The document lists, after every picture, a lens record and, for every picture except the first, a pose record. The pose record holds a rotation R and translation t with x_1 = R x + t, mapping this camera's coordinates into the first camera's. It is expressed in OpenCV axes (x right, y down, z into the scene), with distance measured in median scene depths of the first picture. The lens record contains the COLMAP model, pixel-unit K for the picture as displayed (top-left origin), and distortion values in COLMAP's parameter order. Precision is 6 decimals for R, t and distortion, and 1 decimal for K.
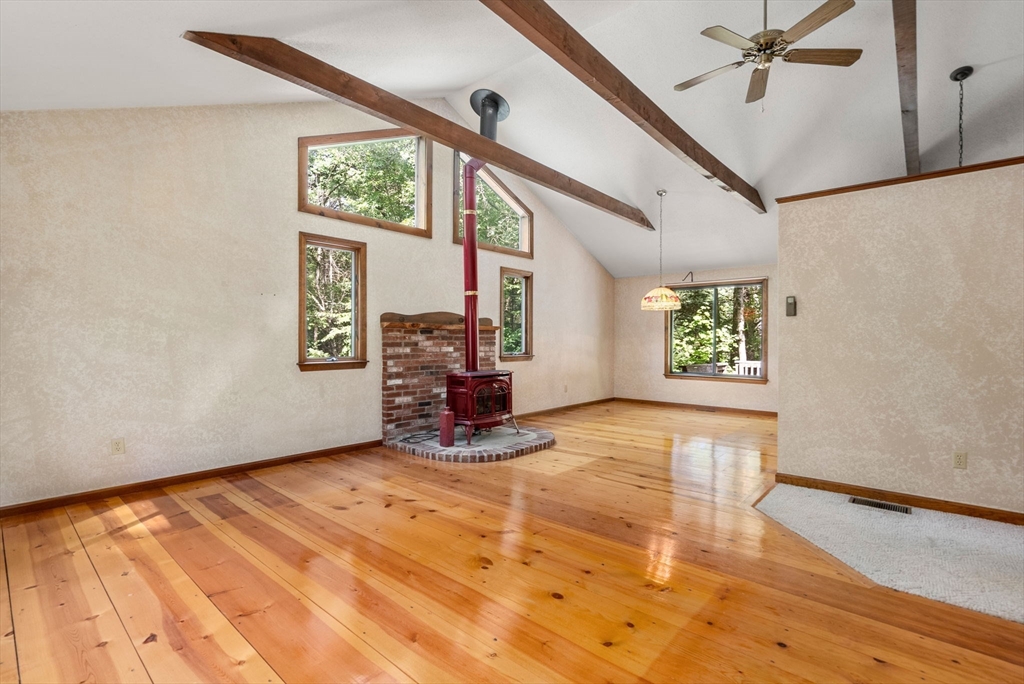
lens RADIAL K [[473.2, 0, 512.1], [0, 473.2, 344.4], [0, 0, 1]] dist [-0.005983, 0.002148]
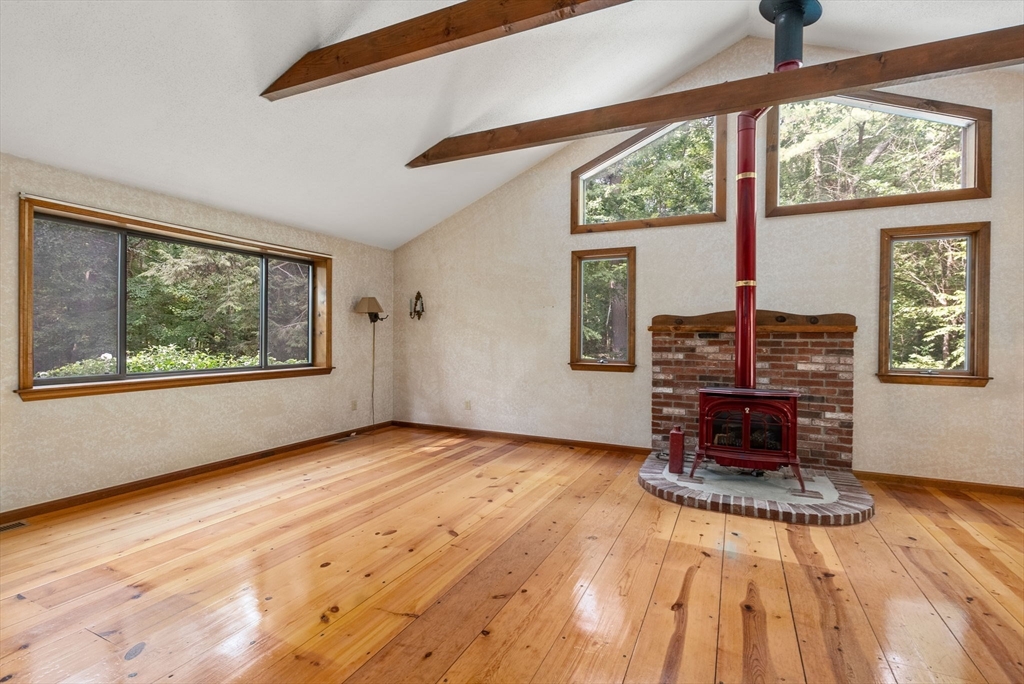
lens RADIAL K [[473.2, 0, 511.8], [0, 473.2, 339.5], [0, 0, 1]] dist [-0.005983, 0.002148]
pose [[0.267740, 0.005932, -0.963473, 0.537059], [-0.017318, 0.999849, 0.001343, -0.014514], [0.963336, 0.016326, 0.267802, 0.447815]]
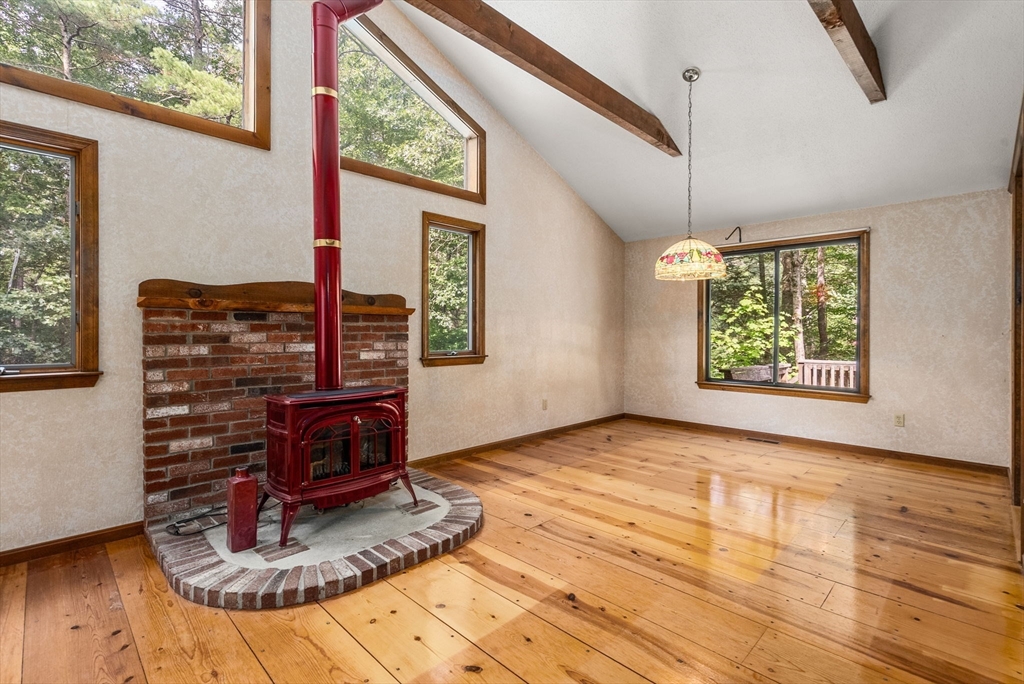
lens RADIAL K [[473.2, 0, 511.5], [0, 473.2, 333.4], [0, 0, 1]] dist [-0.005983, 0.002148]
pose [[0.997808, -0.000432, -0.066175, 0.158583], [0.000048, 0.999983, -0.005804, -0.003557], [0.066176, 0.005788, 0.997791, 0.481576]]
